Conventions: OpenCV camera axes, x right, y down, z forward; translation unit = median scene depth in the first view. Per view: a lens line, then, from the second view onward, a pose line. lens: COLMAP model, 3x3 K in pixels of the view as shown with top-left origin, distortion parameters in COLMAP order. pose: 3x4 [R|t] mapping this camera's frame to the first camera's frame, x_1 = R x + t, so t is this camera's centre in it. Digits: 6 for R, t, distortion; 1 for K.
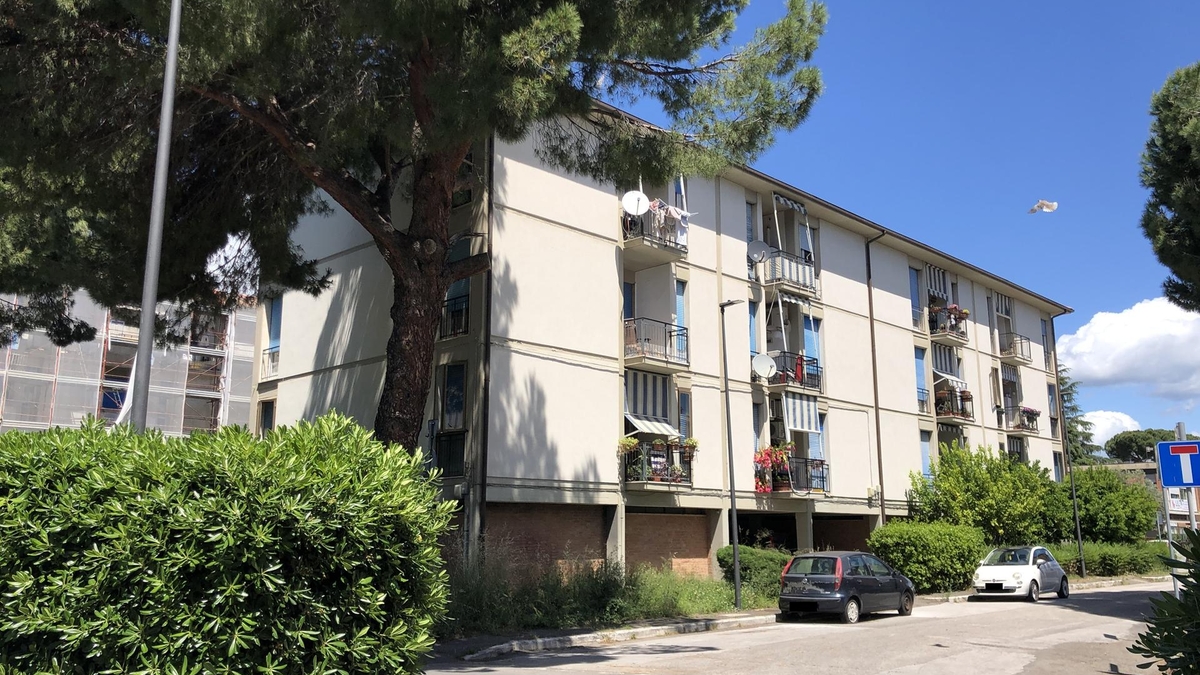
lens RADIAL K [[955.7, 0, 600.0], [0, 955.7, 337.5], [0, 0, 1]] dist [0.007400, 0.002733]
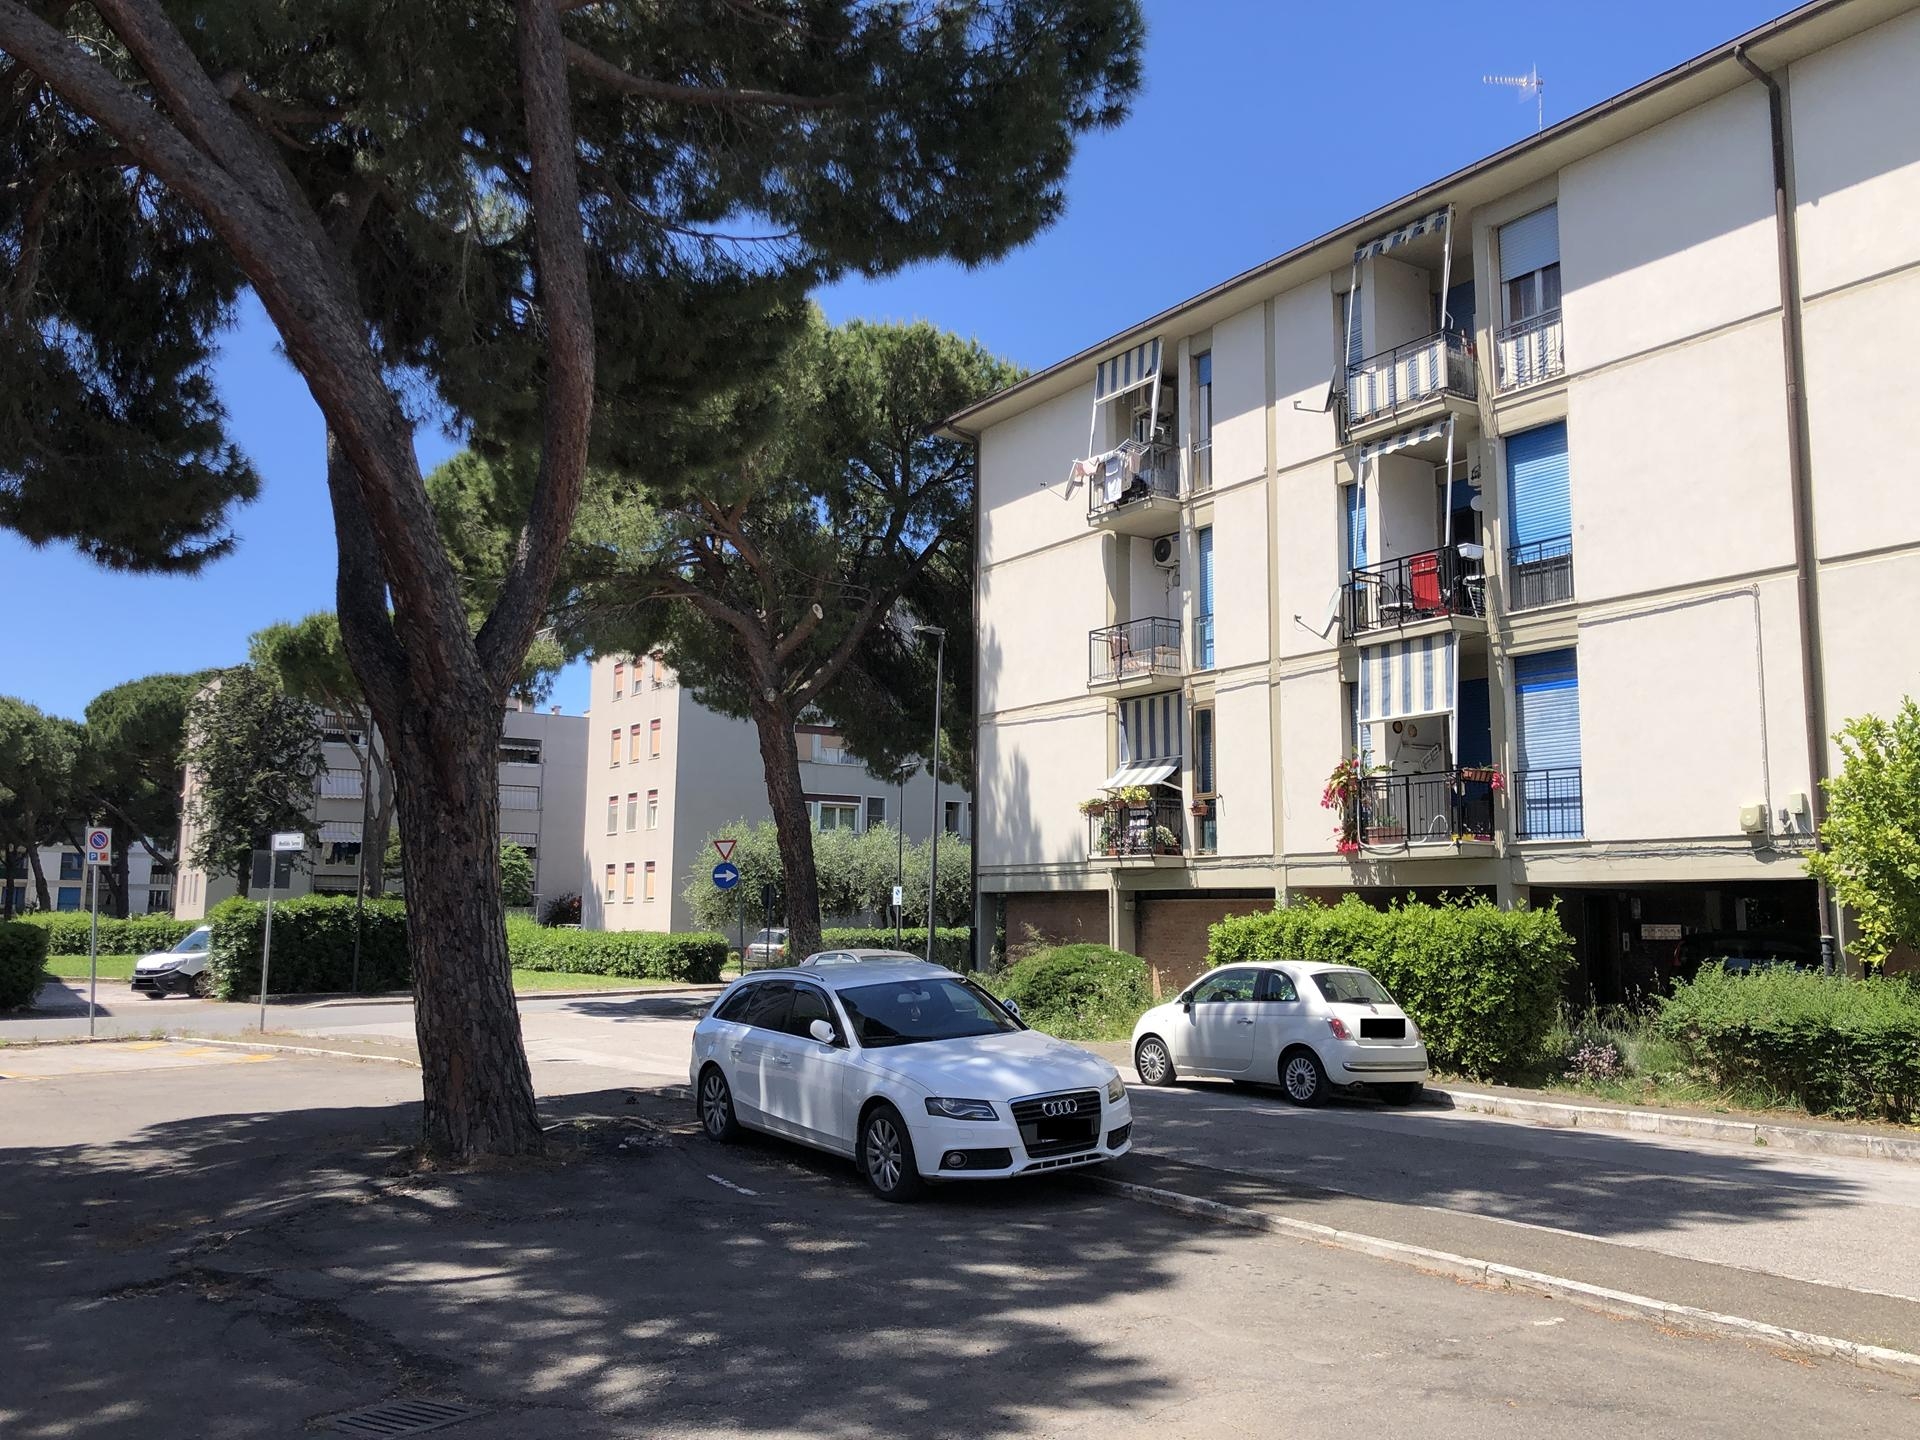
lens RADIAL K [[1571.6, 0, 960.0], [0, 1571.6, 720.0], [0, 0, 1]] dist [0.064683, -0.096571]
pose [[-0.193369, -0.130577, -0.972398, 1.153550], [0.192728, 0.966739, -0.168143, 0.213228], [0.962011, -0.219922, -0.161771, 1.034422]]
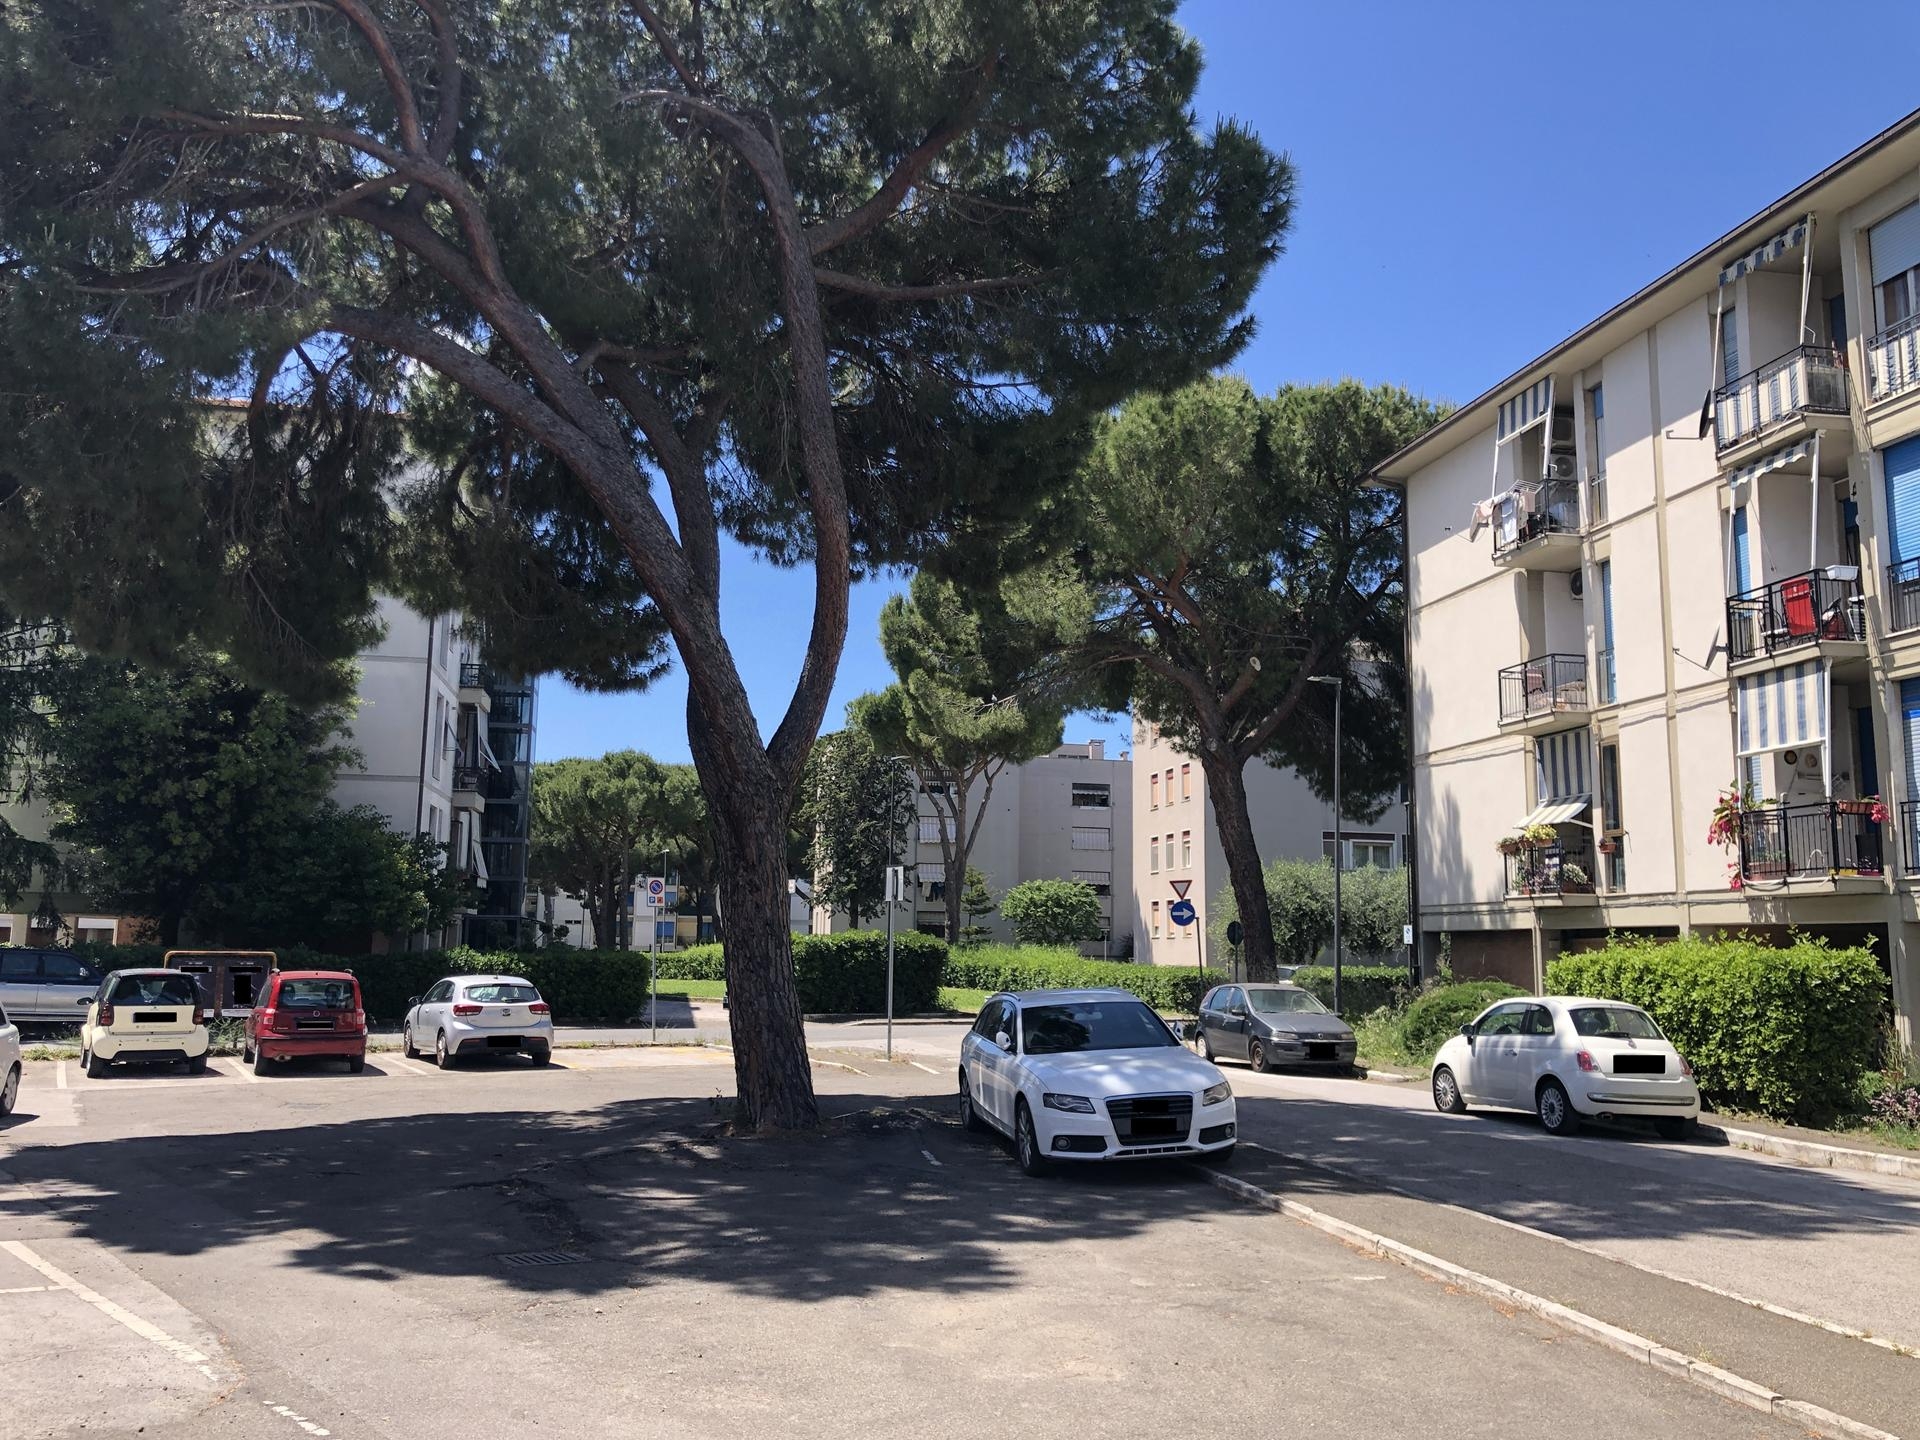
lens RADIAL K [[1571.6, 0, 960.0], [0, 1571.6, 720.0], [0, 0, 1]] dist [0.064683, -0.096571]
pose [[-0.554591, -0.132808, -0.821457, 1.199553], [0.154138, 0.953702, -0.258251, 0.249921], [0.817723, -0.269841, -0.508444, 1.210335]]
